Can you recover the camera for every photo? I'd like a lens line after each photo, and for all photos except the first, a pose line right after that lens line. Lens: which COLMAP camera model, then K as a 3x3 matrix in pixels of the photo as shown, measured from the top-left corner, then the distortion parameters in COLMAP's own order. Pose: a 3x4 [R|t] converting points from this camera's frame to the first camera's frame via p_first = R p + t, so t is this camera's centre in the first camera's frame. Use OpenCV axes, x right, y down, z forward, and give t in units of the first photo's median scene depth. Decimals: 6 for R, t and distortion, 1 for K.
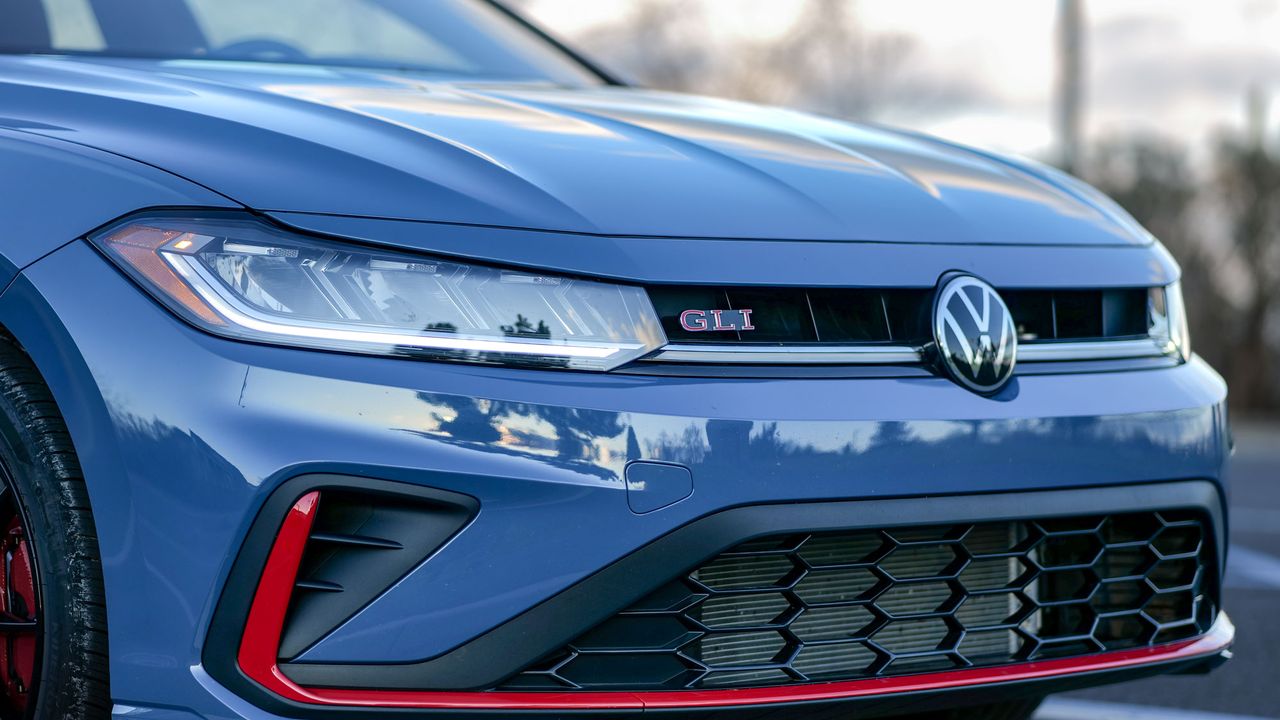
lens RADIAL K [[4044.2, 0, 641.5], [0, 4044.2, 359.0], [0, 0, 1]] dist [0.035829, 0.000000]
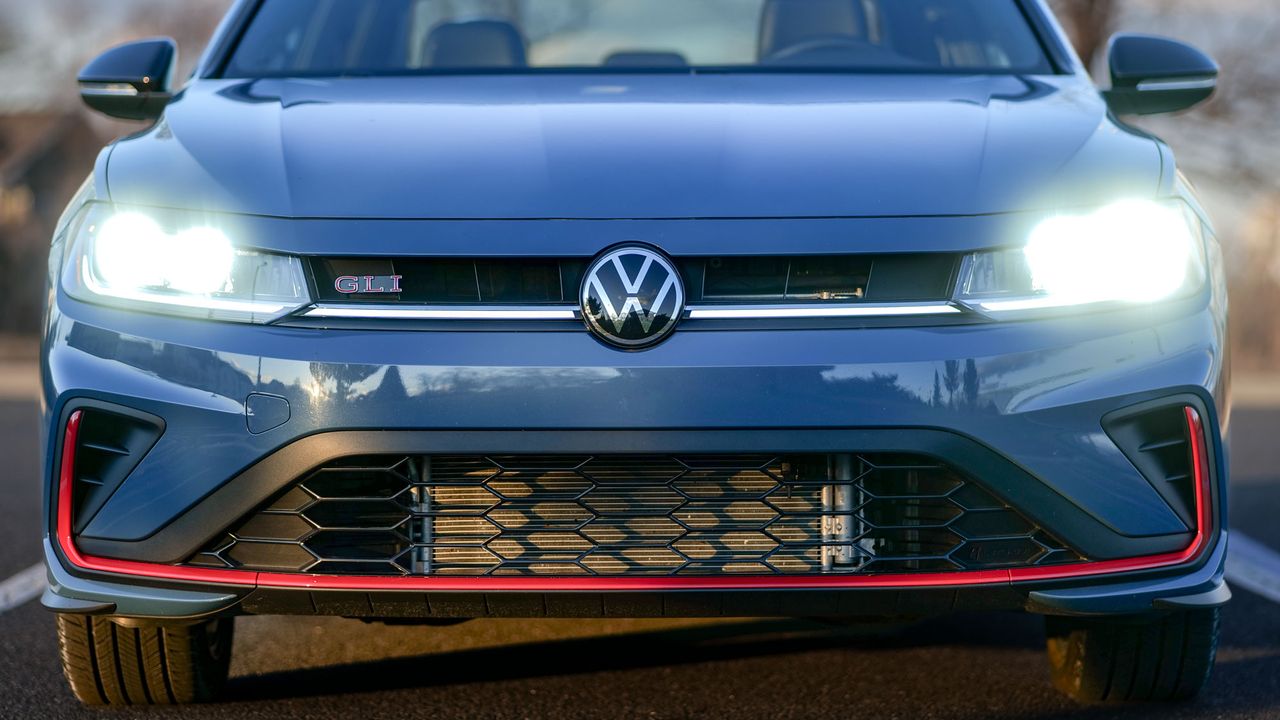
lens RADIAL K [[4044.2, 0, 642.3], [0, 4044.2, 360.4], [0, 0, 1]] dist [0.035829, 0.000000]
pose [[0.700250, 0.016393, -0.713710, 0.971335], [-0.005198, 0.999827, 0.017864, -0.008708], [0.713879, -0.008799, 0.700214, 0.177990]]
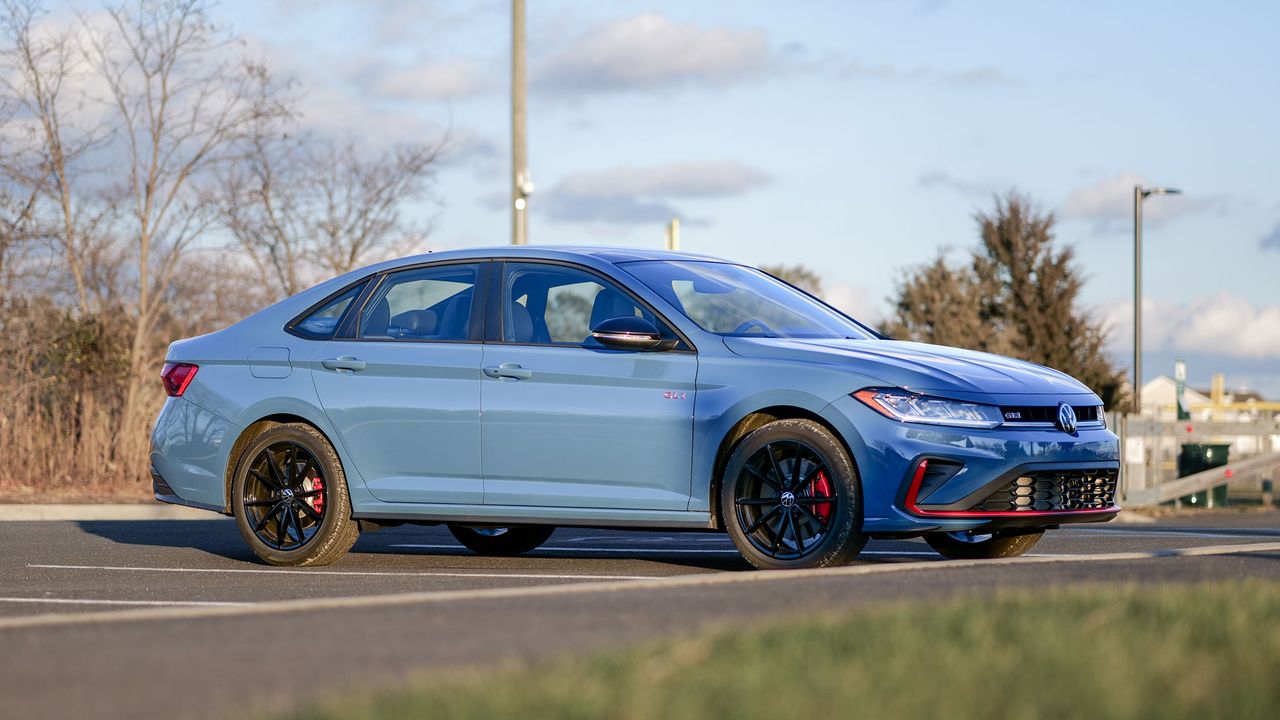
lens RADIAL K [[4044.2, 0, 639.9], [0, 4044.2, 361.2], [0, 0, 1]] dist [0.035829, 0.000000]
pose [[0.979034, -0.001255, 0.203693, -1.083101], [0.005729, 0.999755, -0.021376, 0.018436], [-0.203617, 0.022095, 0.978801, -2.604113]]
